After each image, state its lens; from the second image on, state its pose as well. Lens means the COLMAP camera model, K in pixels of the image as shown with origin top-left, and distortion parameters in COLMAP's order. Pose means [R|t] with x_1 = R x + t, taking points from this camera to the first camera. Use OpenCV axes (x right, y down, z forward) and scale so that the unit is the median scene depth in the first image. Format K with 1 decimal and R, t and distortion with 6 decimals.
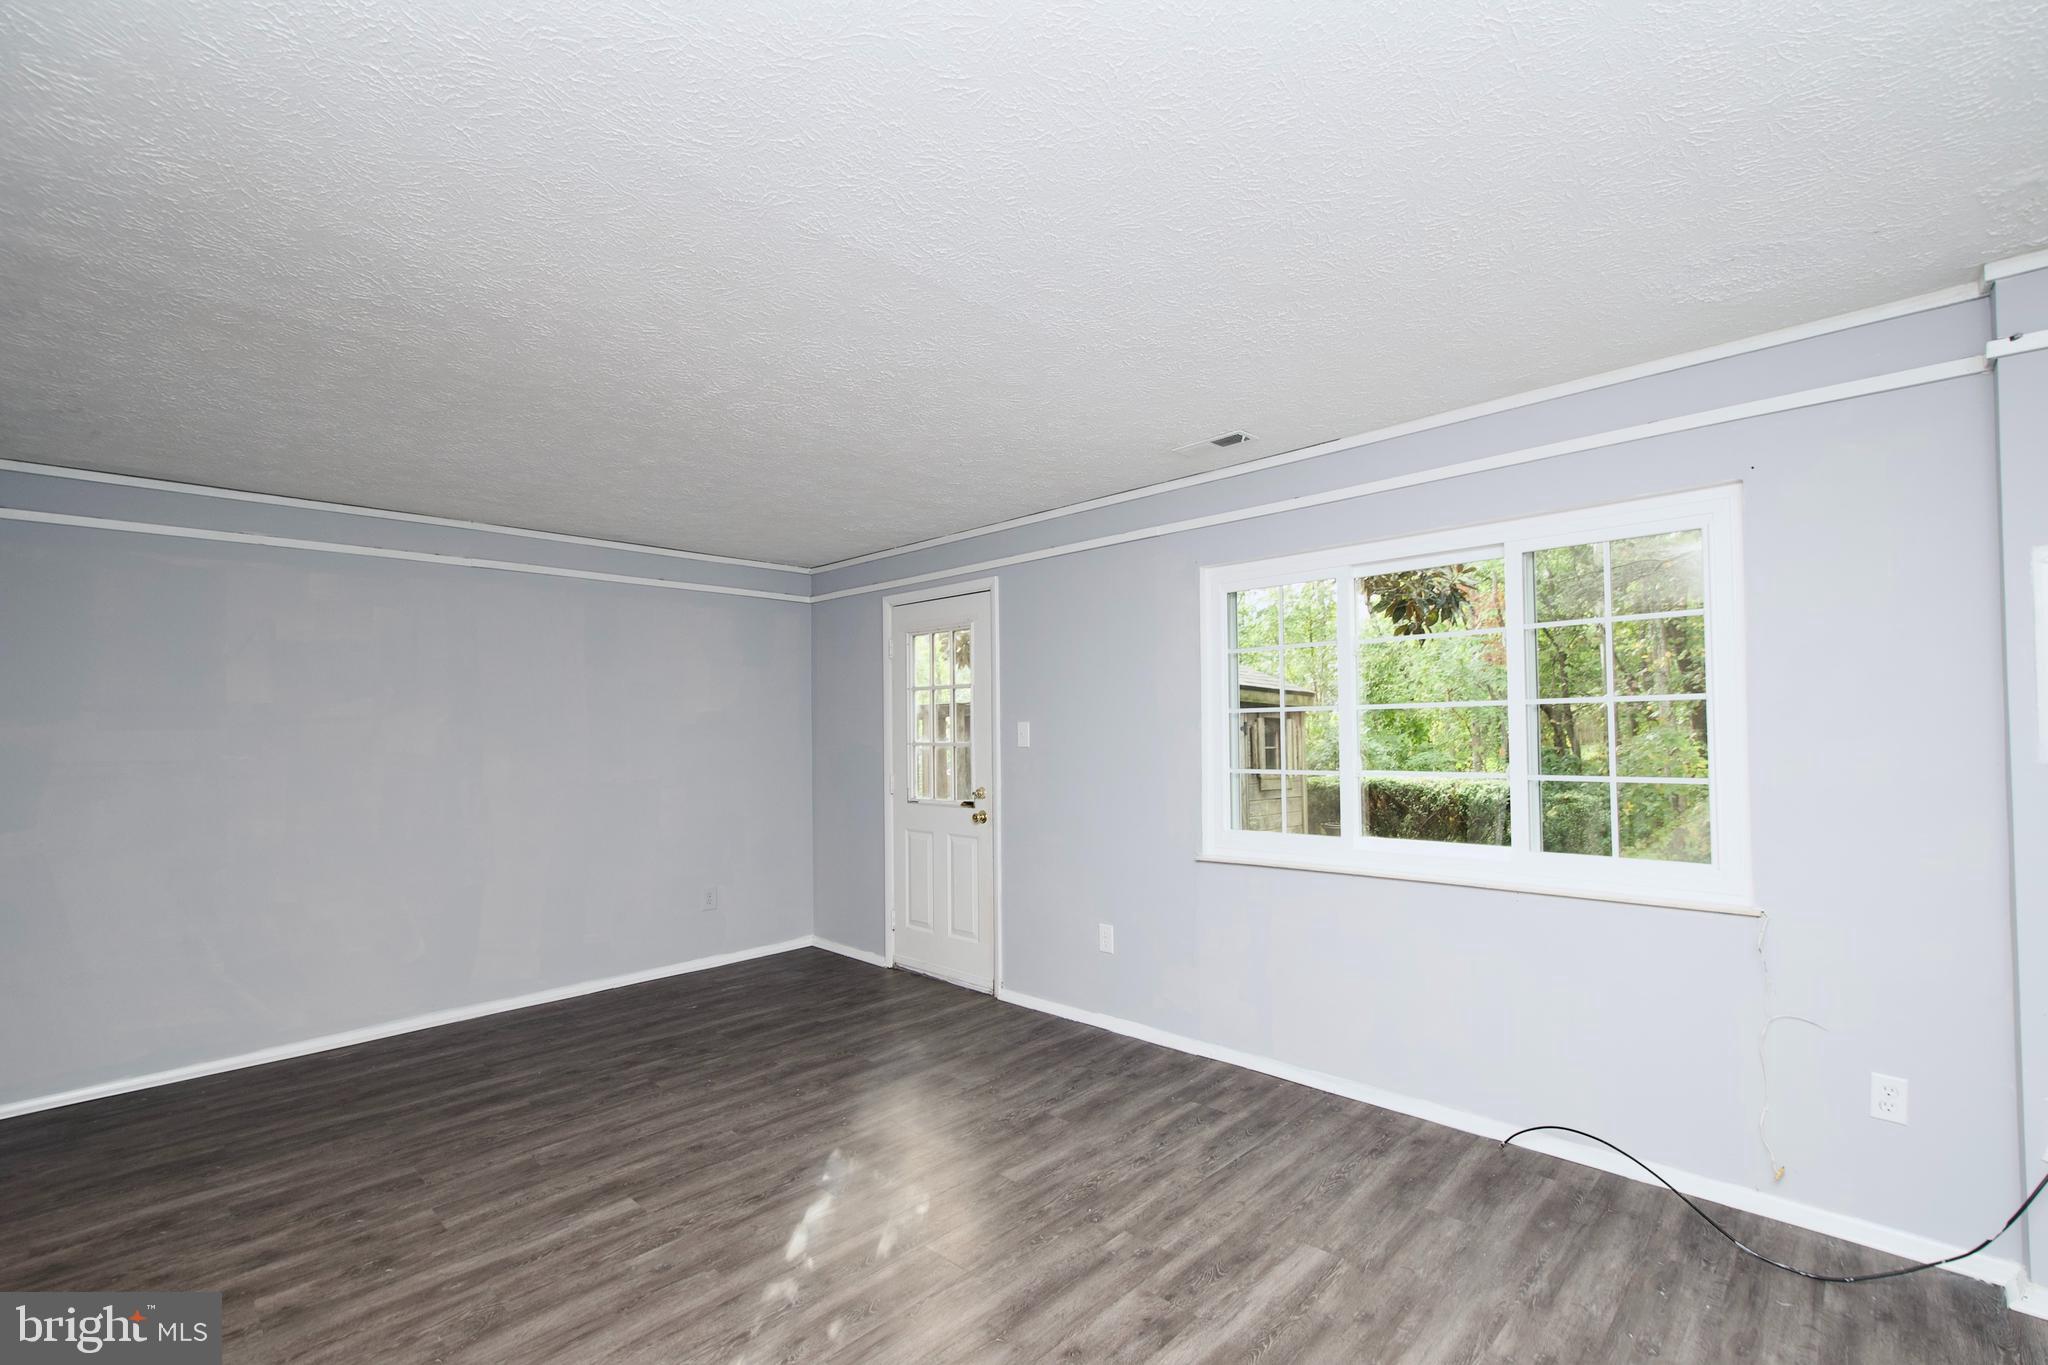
lens RADIAL K [[902.9, 0, 1032.4], [0, 902.9, 696.8], [0, 0, 1]] dist [0.002627, -0.001428]
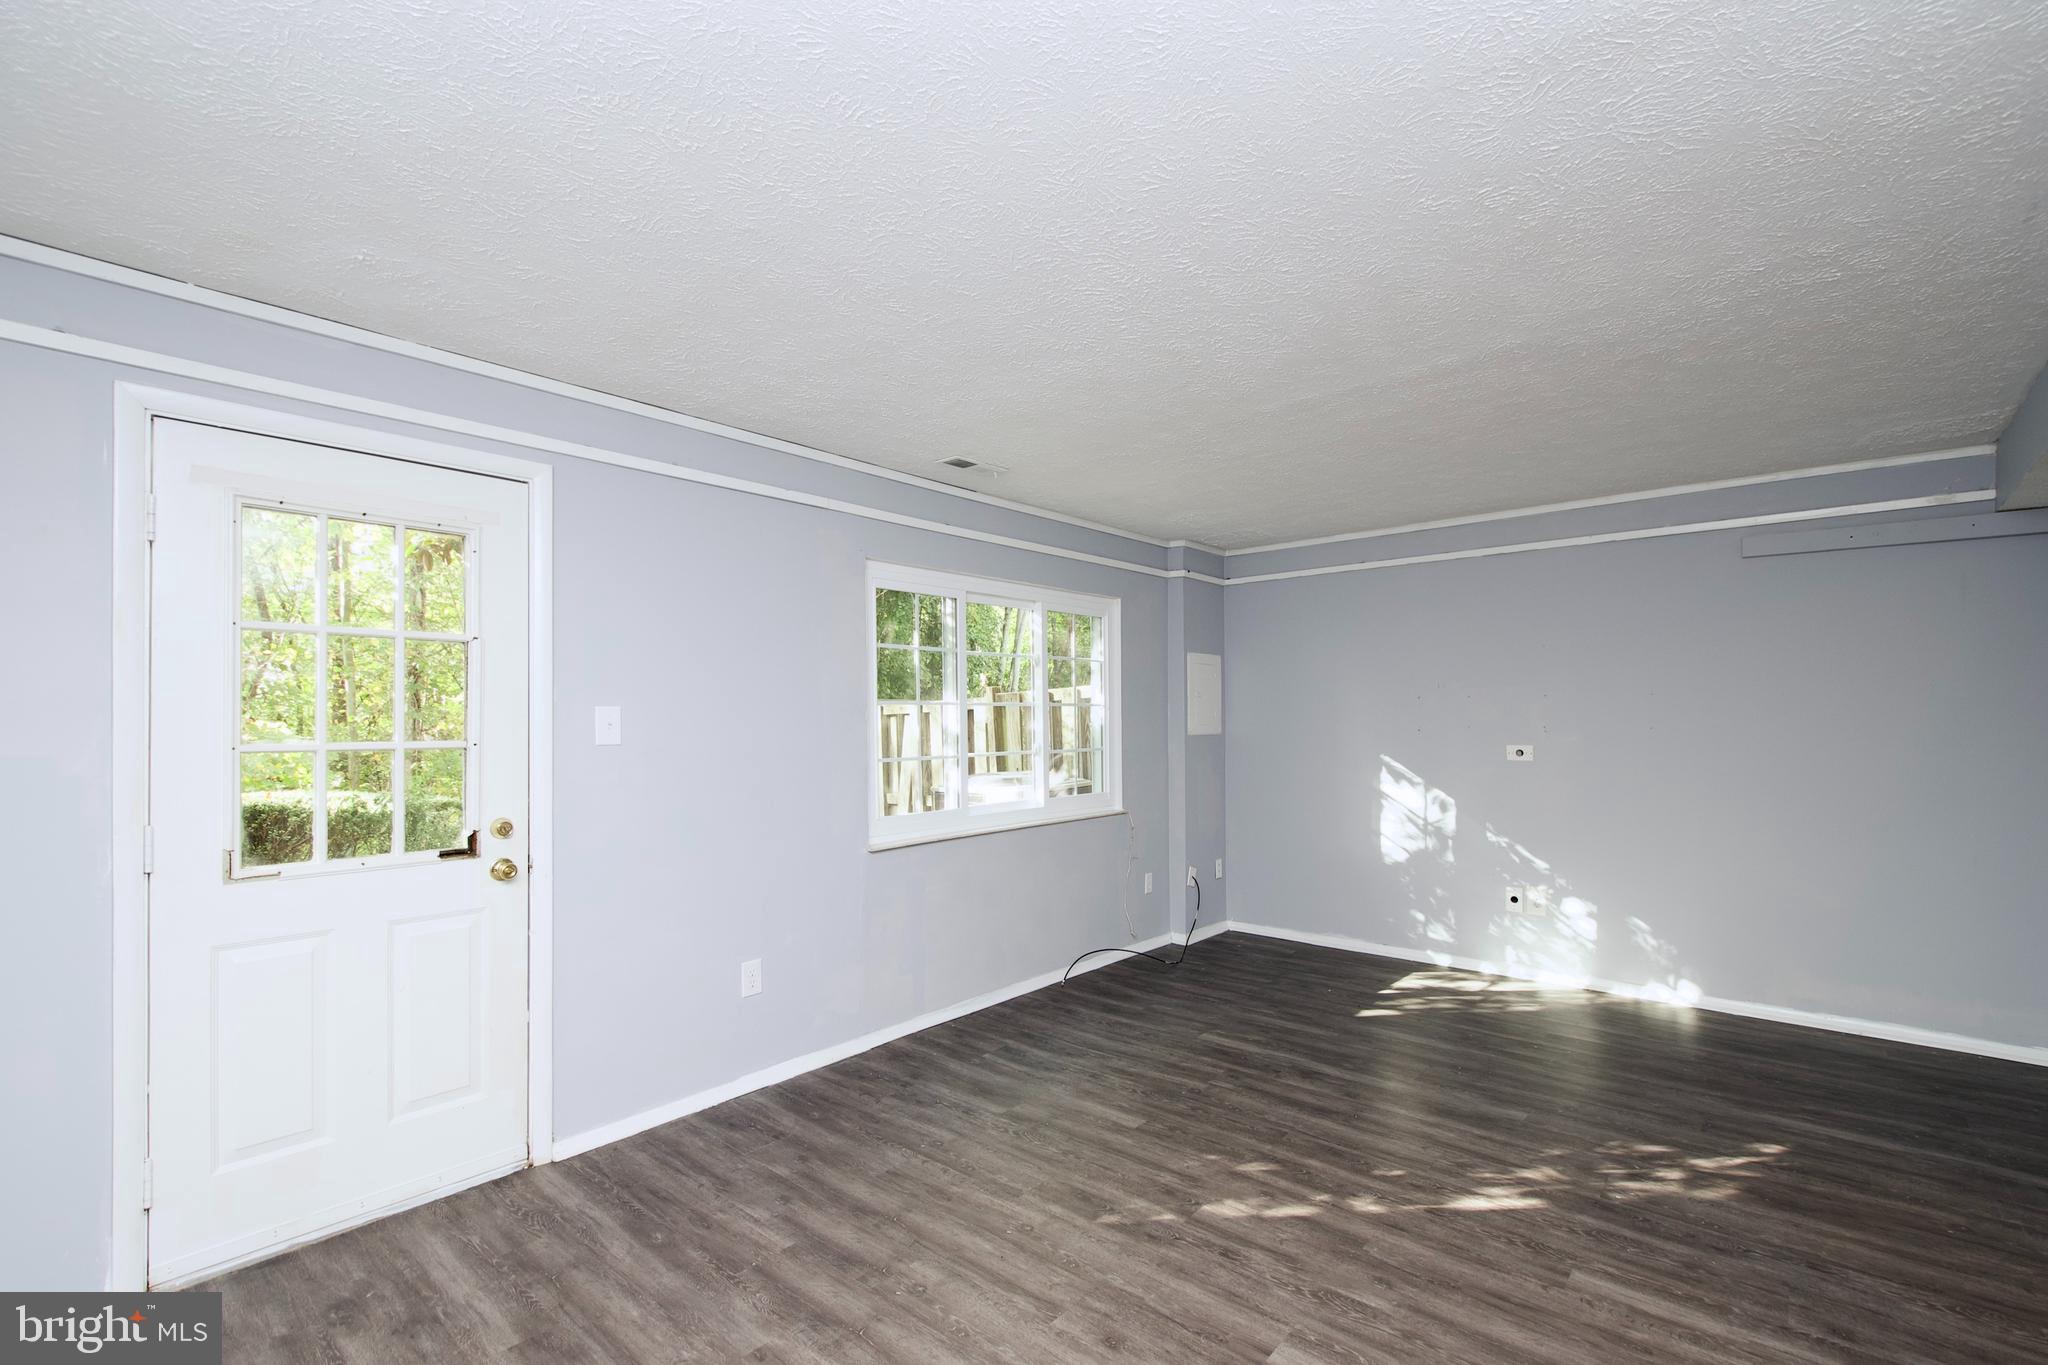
lens RADIAL K [[902.9, 0, 1048.9], [0, 902.9, 694.6], [0, 0, 1]] dist [0.002627, -0.001428]
pose [[-0.063584, 0.043814, 0.997014, -1.044428], [-0.026330, 0.998614, -0.045564, 0.062101], [-0.997629, -0.029148, -0.062342, 1.103742]]
